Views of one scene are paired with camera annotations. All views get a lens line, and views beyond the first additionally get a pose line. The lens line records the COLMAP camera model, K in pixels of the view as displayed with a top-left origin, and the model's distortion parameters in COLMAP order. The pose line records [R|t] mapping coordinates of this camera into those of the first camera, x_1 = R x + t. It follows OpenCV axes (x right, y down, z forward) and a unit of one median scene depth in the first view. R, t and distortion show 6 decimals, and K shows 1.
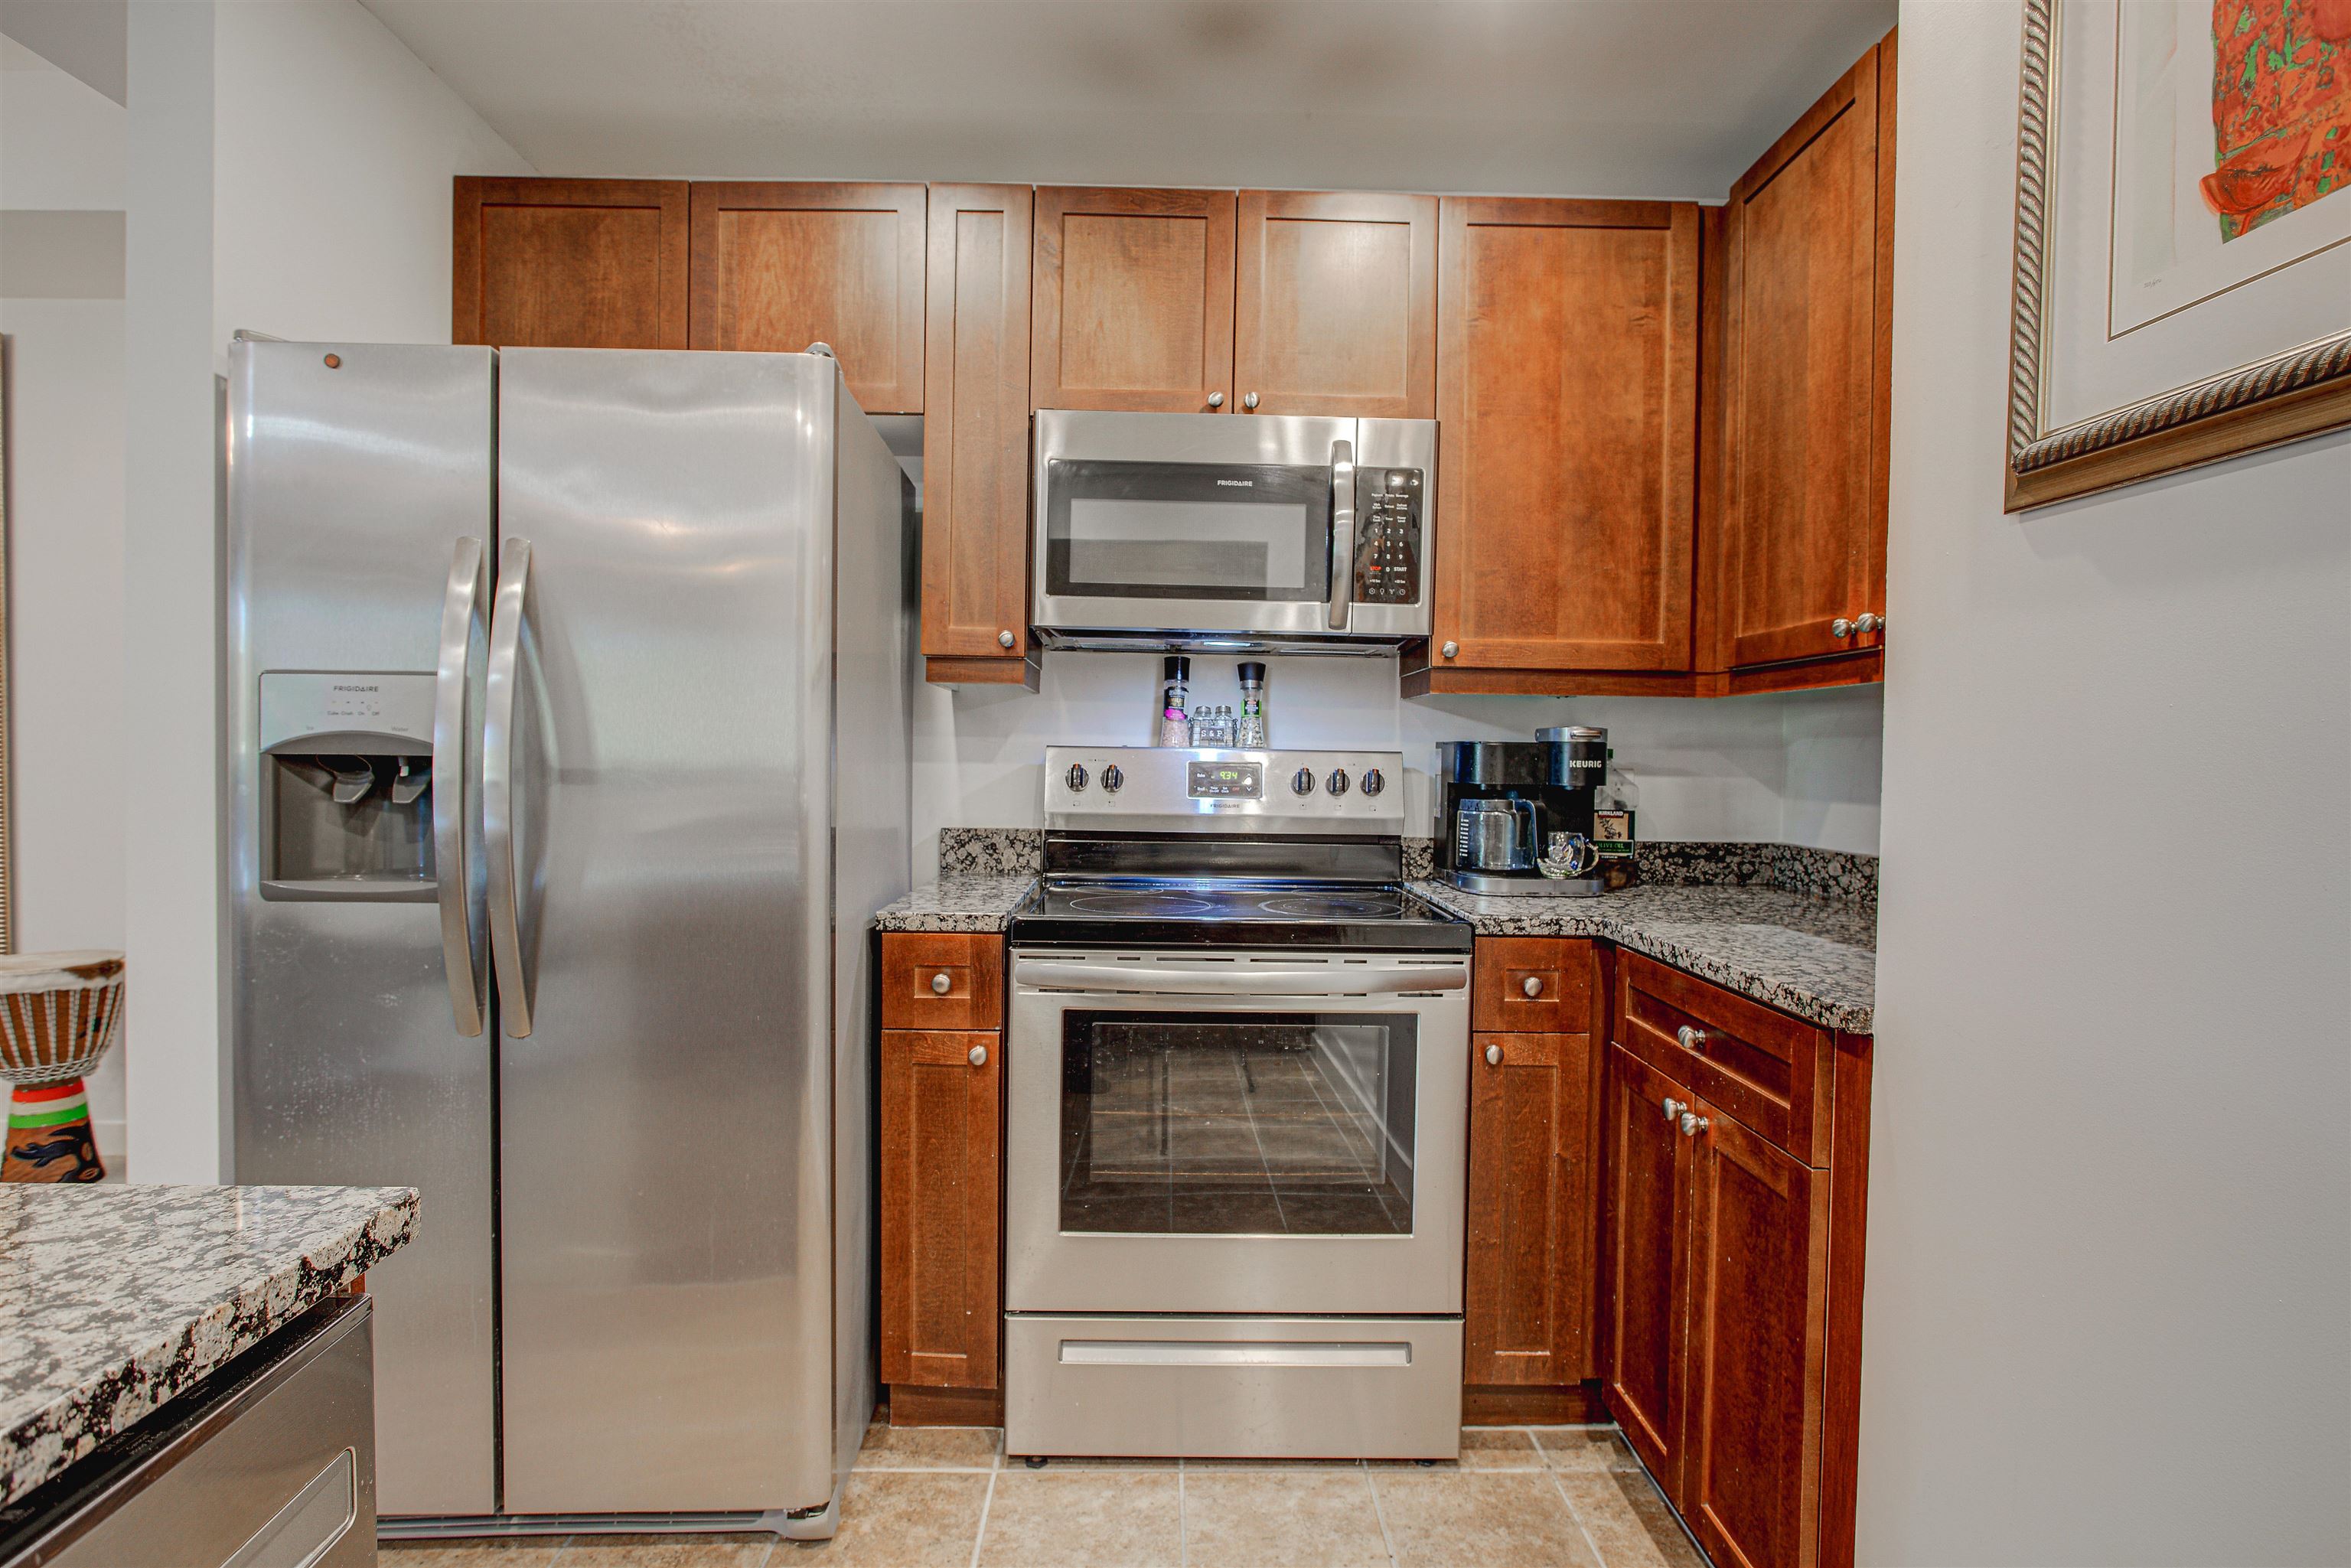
lens RADIAL K [[1193.1, 0, 1163.6], [0, 1193.1, 792.7], [0, 0, 1]] dist [-0.012968, 0.007851]
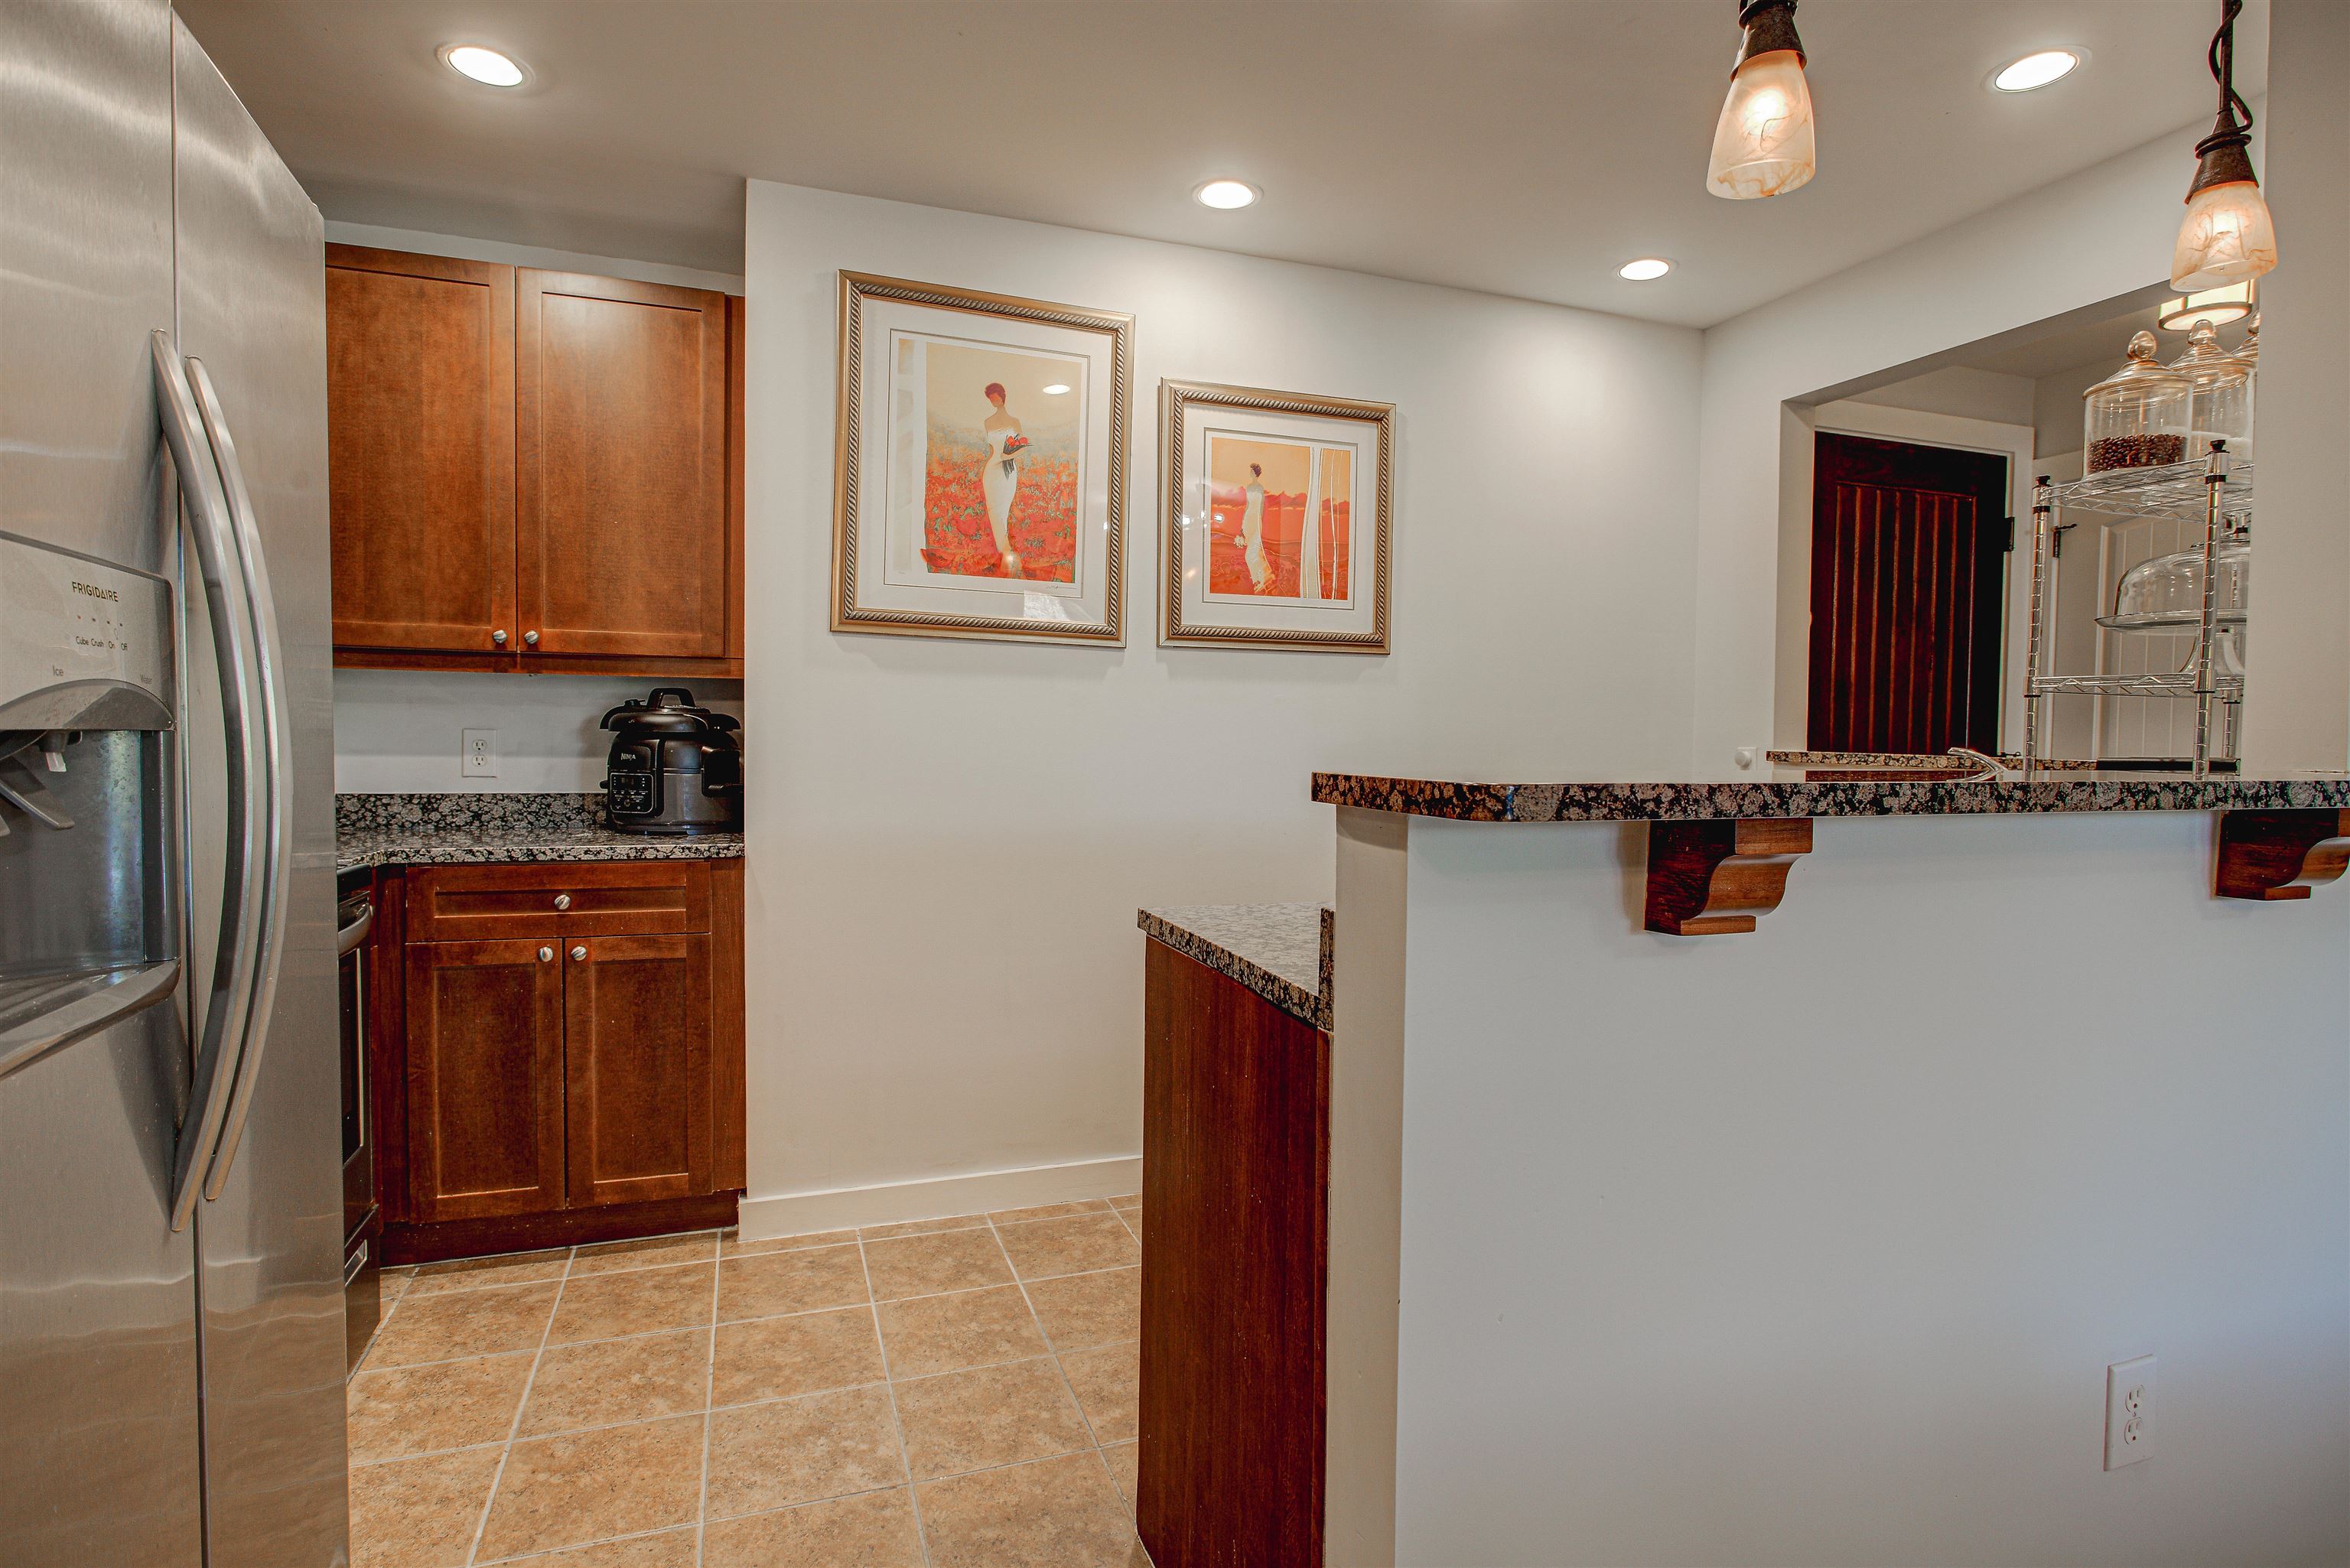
lens RADIAL K [[1192.6, 0, 1182.4], [0, 1192.6, 785.7], [0, 0, 1]] dist [-0.012968, 0.007851]
pose [[-0.325977, -0.051476, 0.943975, -2.496612], [0.009208, 0.998296, 0.057618, -0.057326], [-0.945333, 0.027474, -0.324948, 1.429815]]
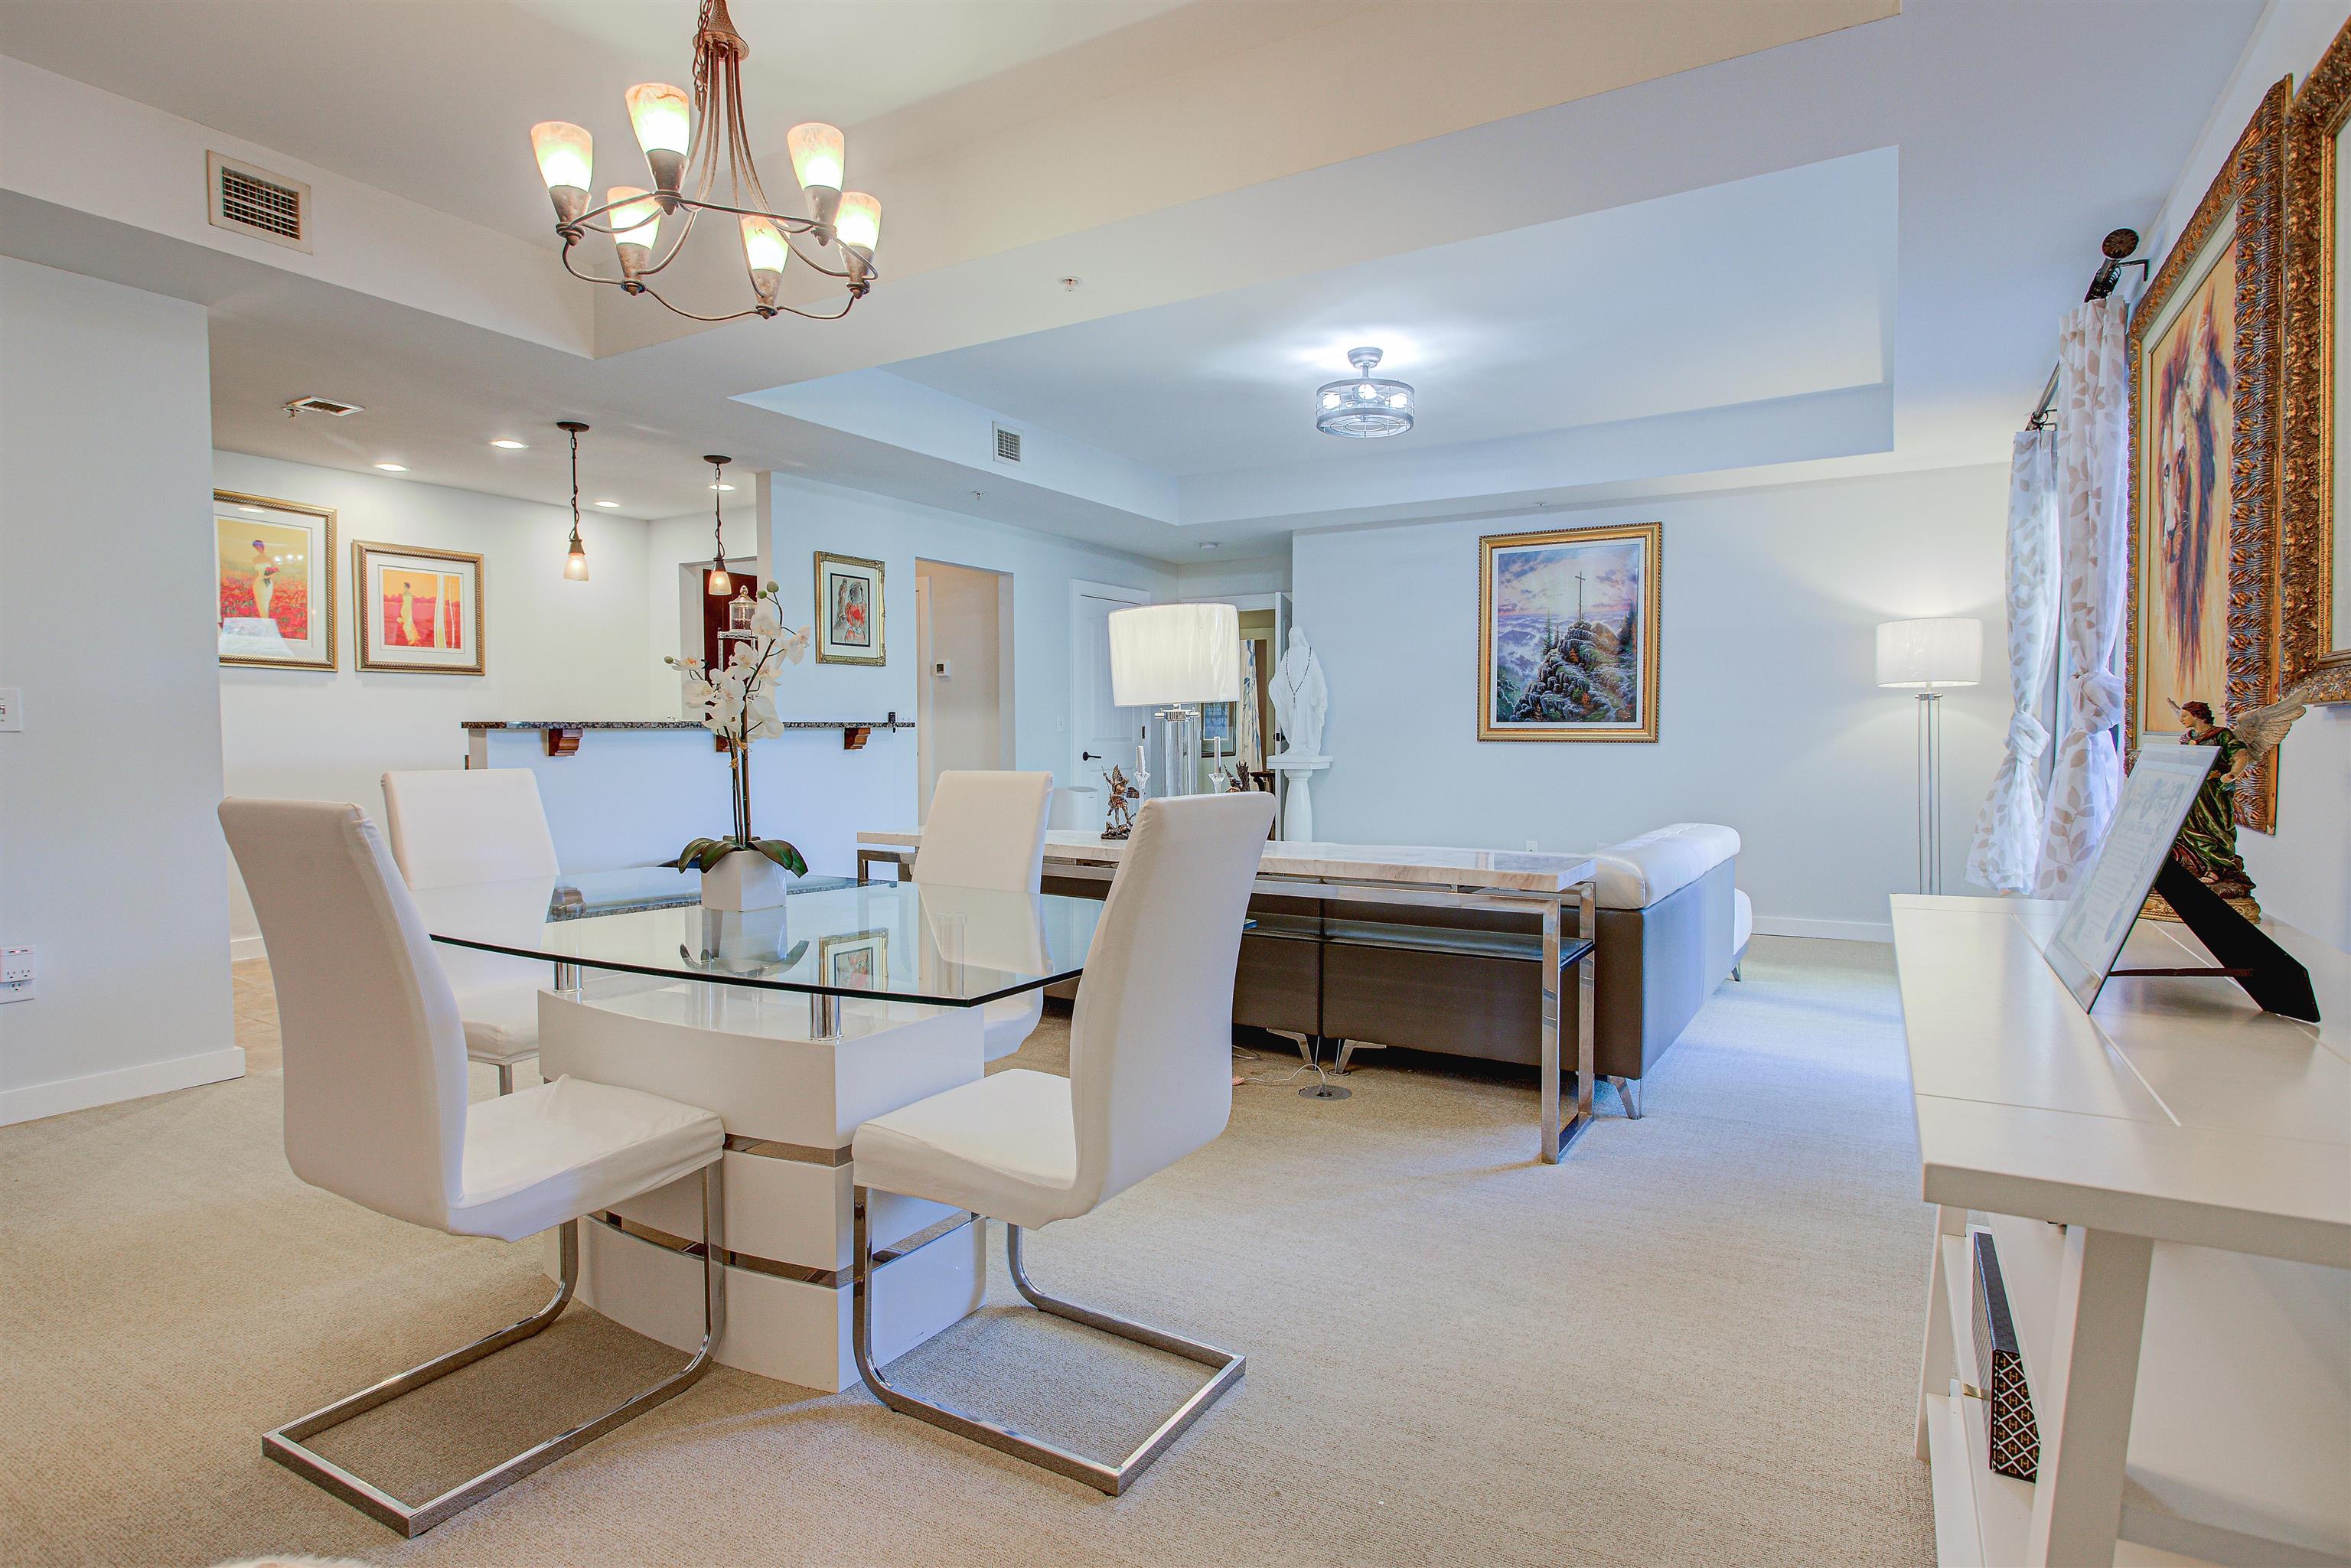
lens RADIAL K [[1193.1, 0, 1153.7], [0, 1193.1, 788.6], [0, 0, 1]] dist [-0.012968, 0.007851]
pose [[-0.843839, -0.041358, 0.535000, -7.051368], [0.001805, 0.996801, 0.079903, -0.123341], [-0.536593, 0.068391, -0.841065, 3.841738]]
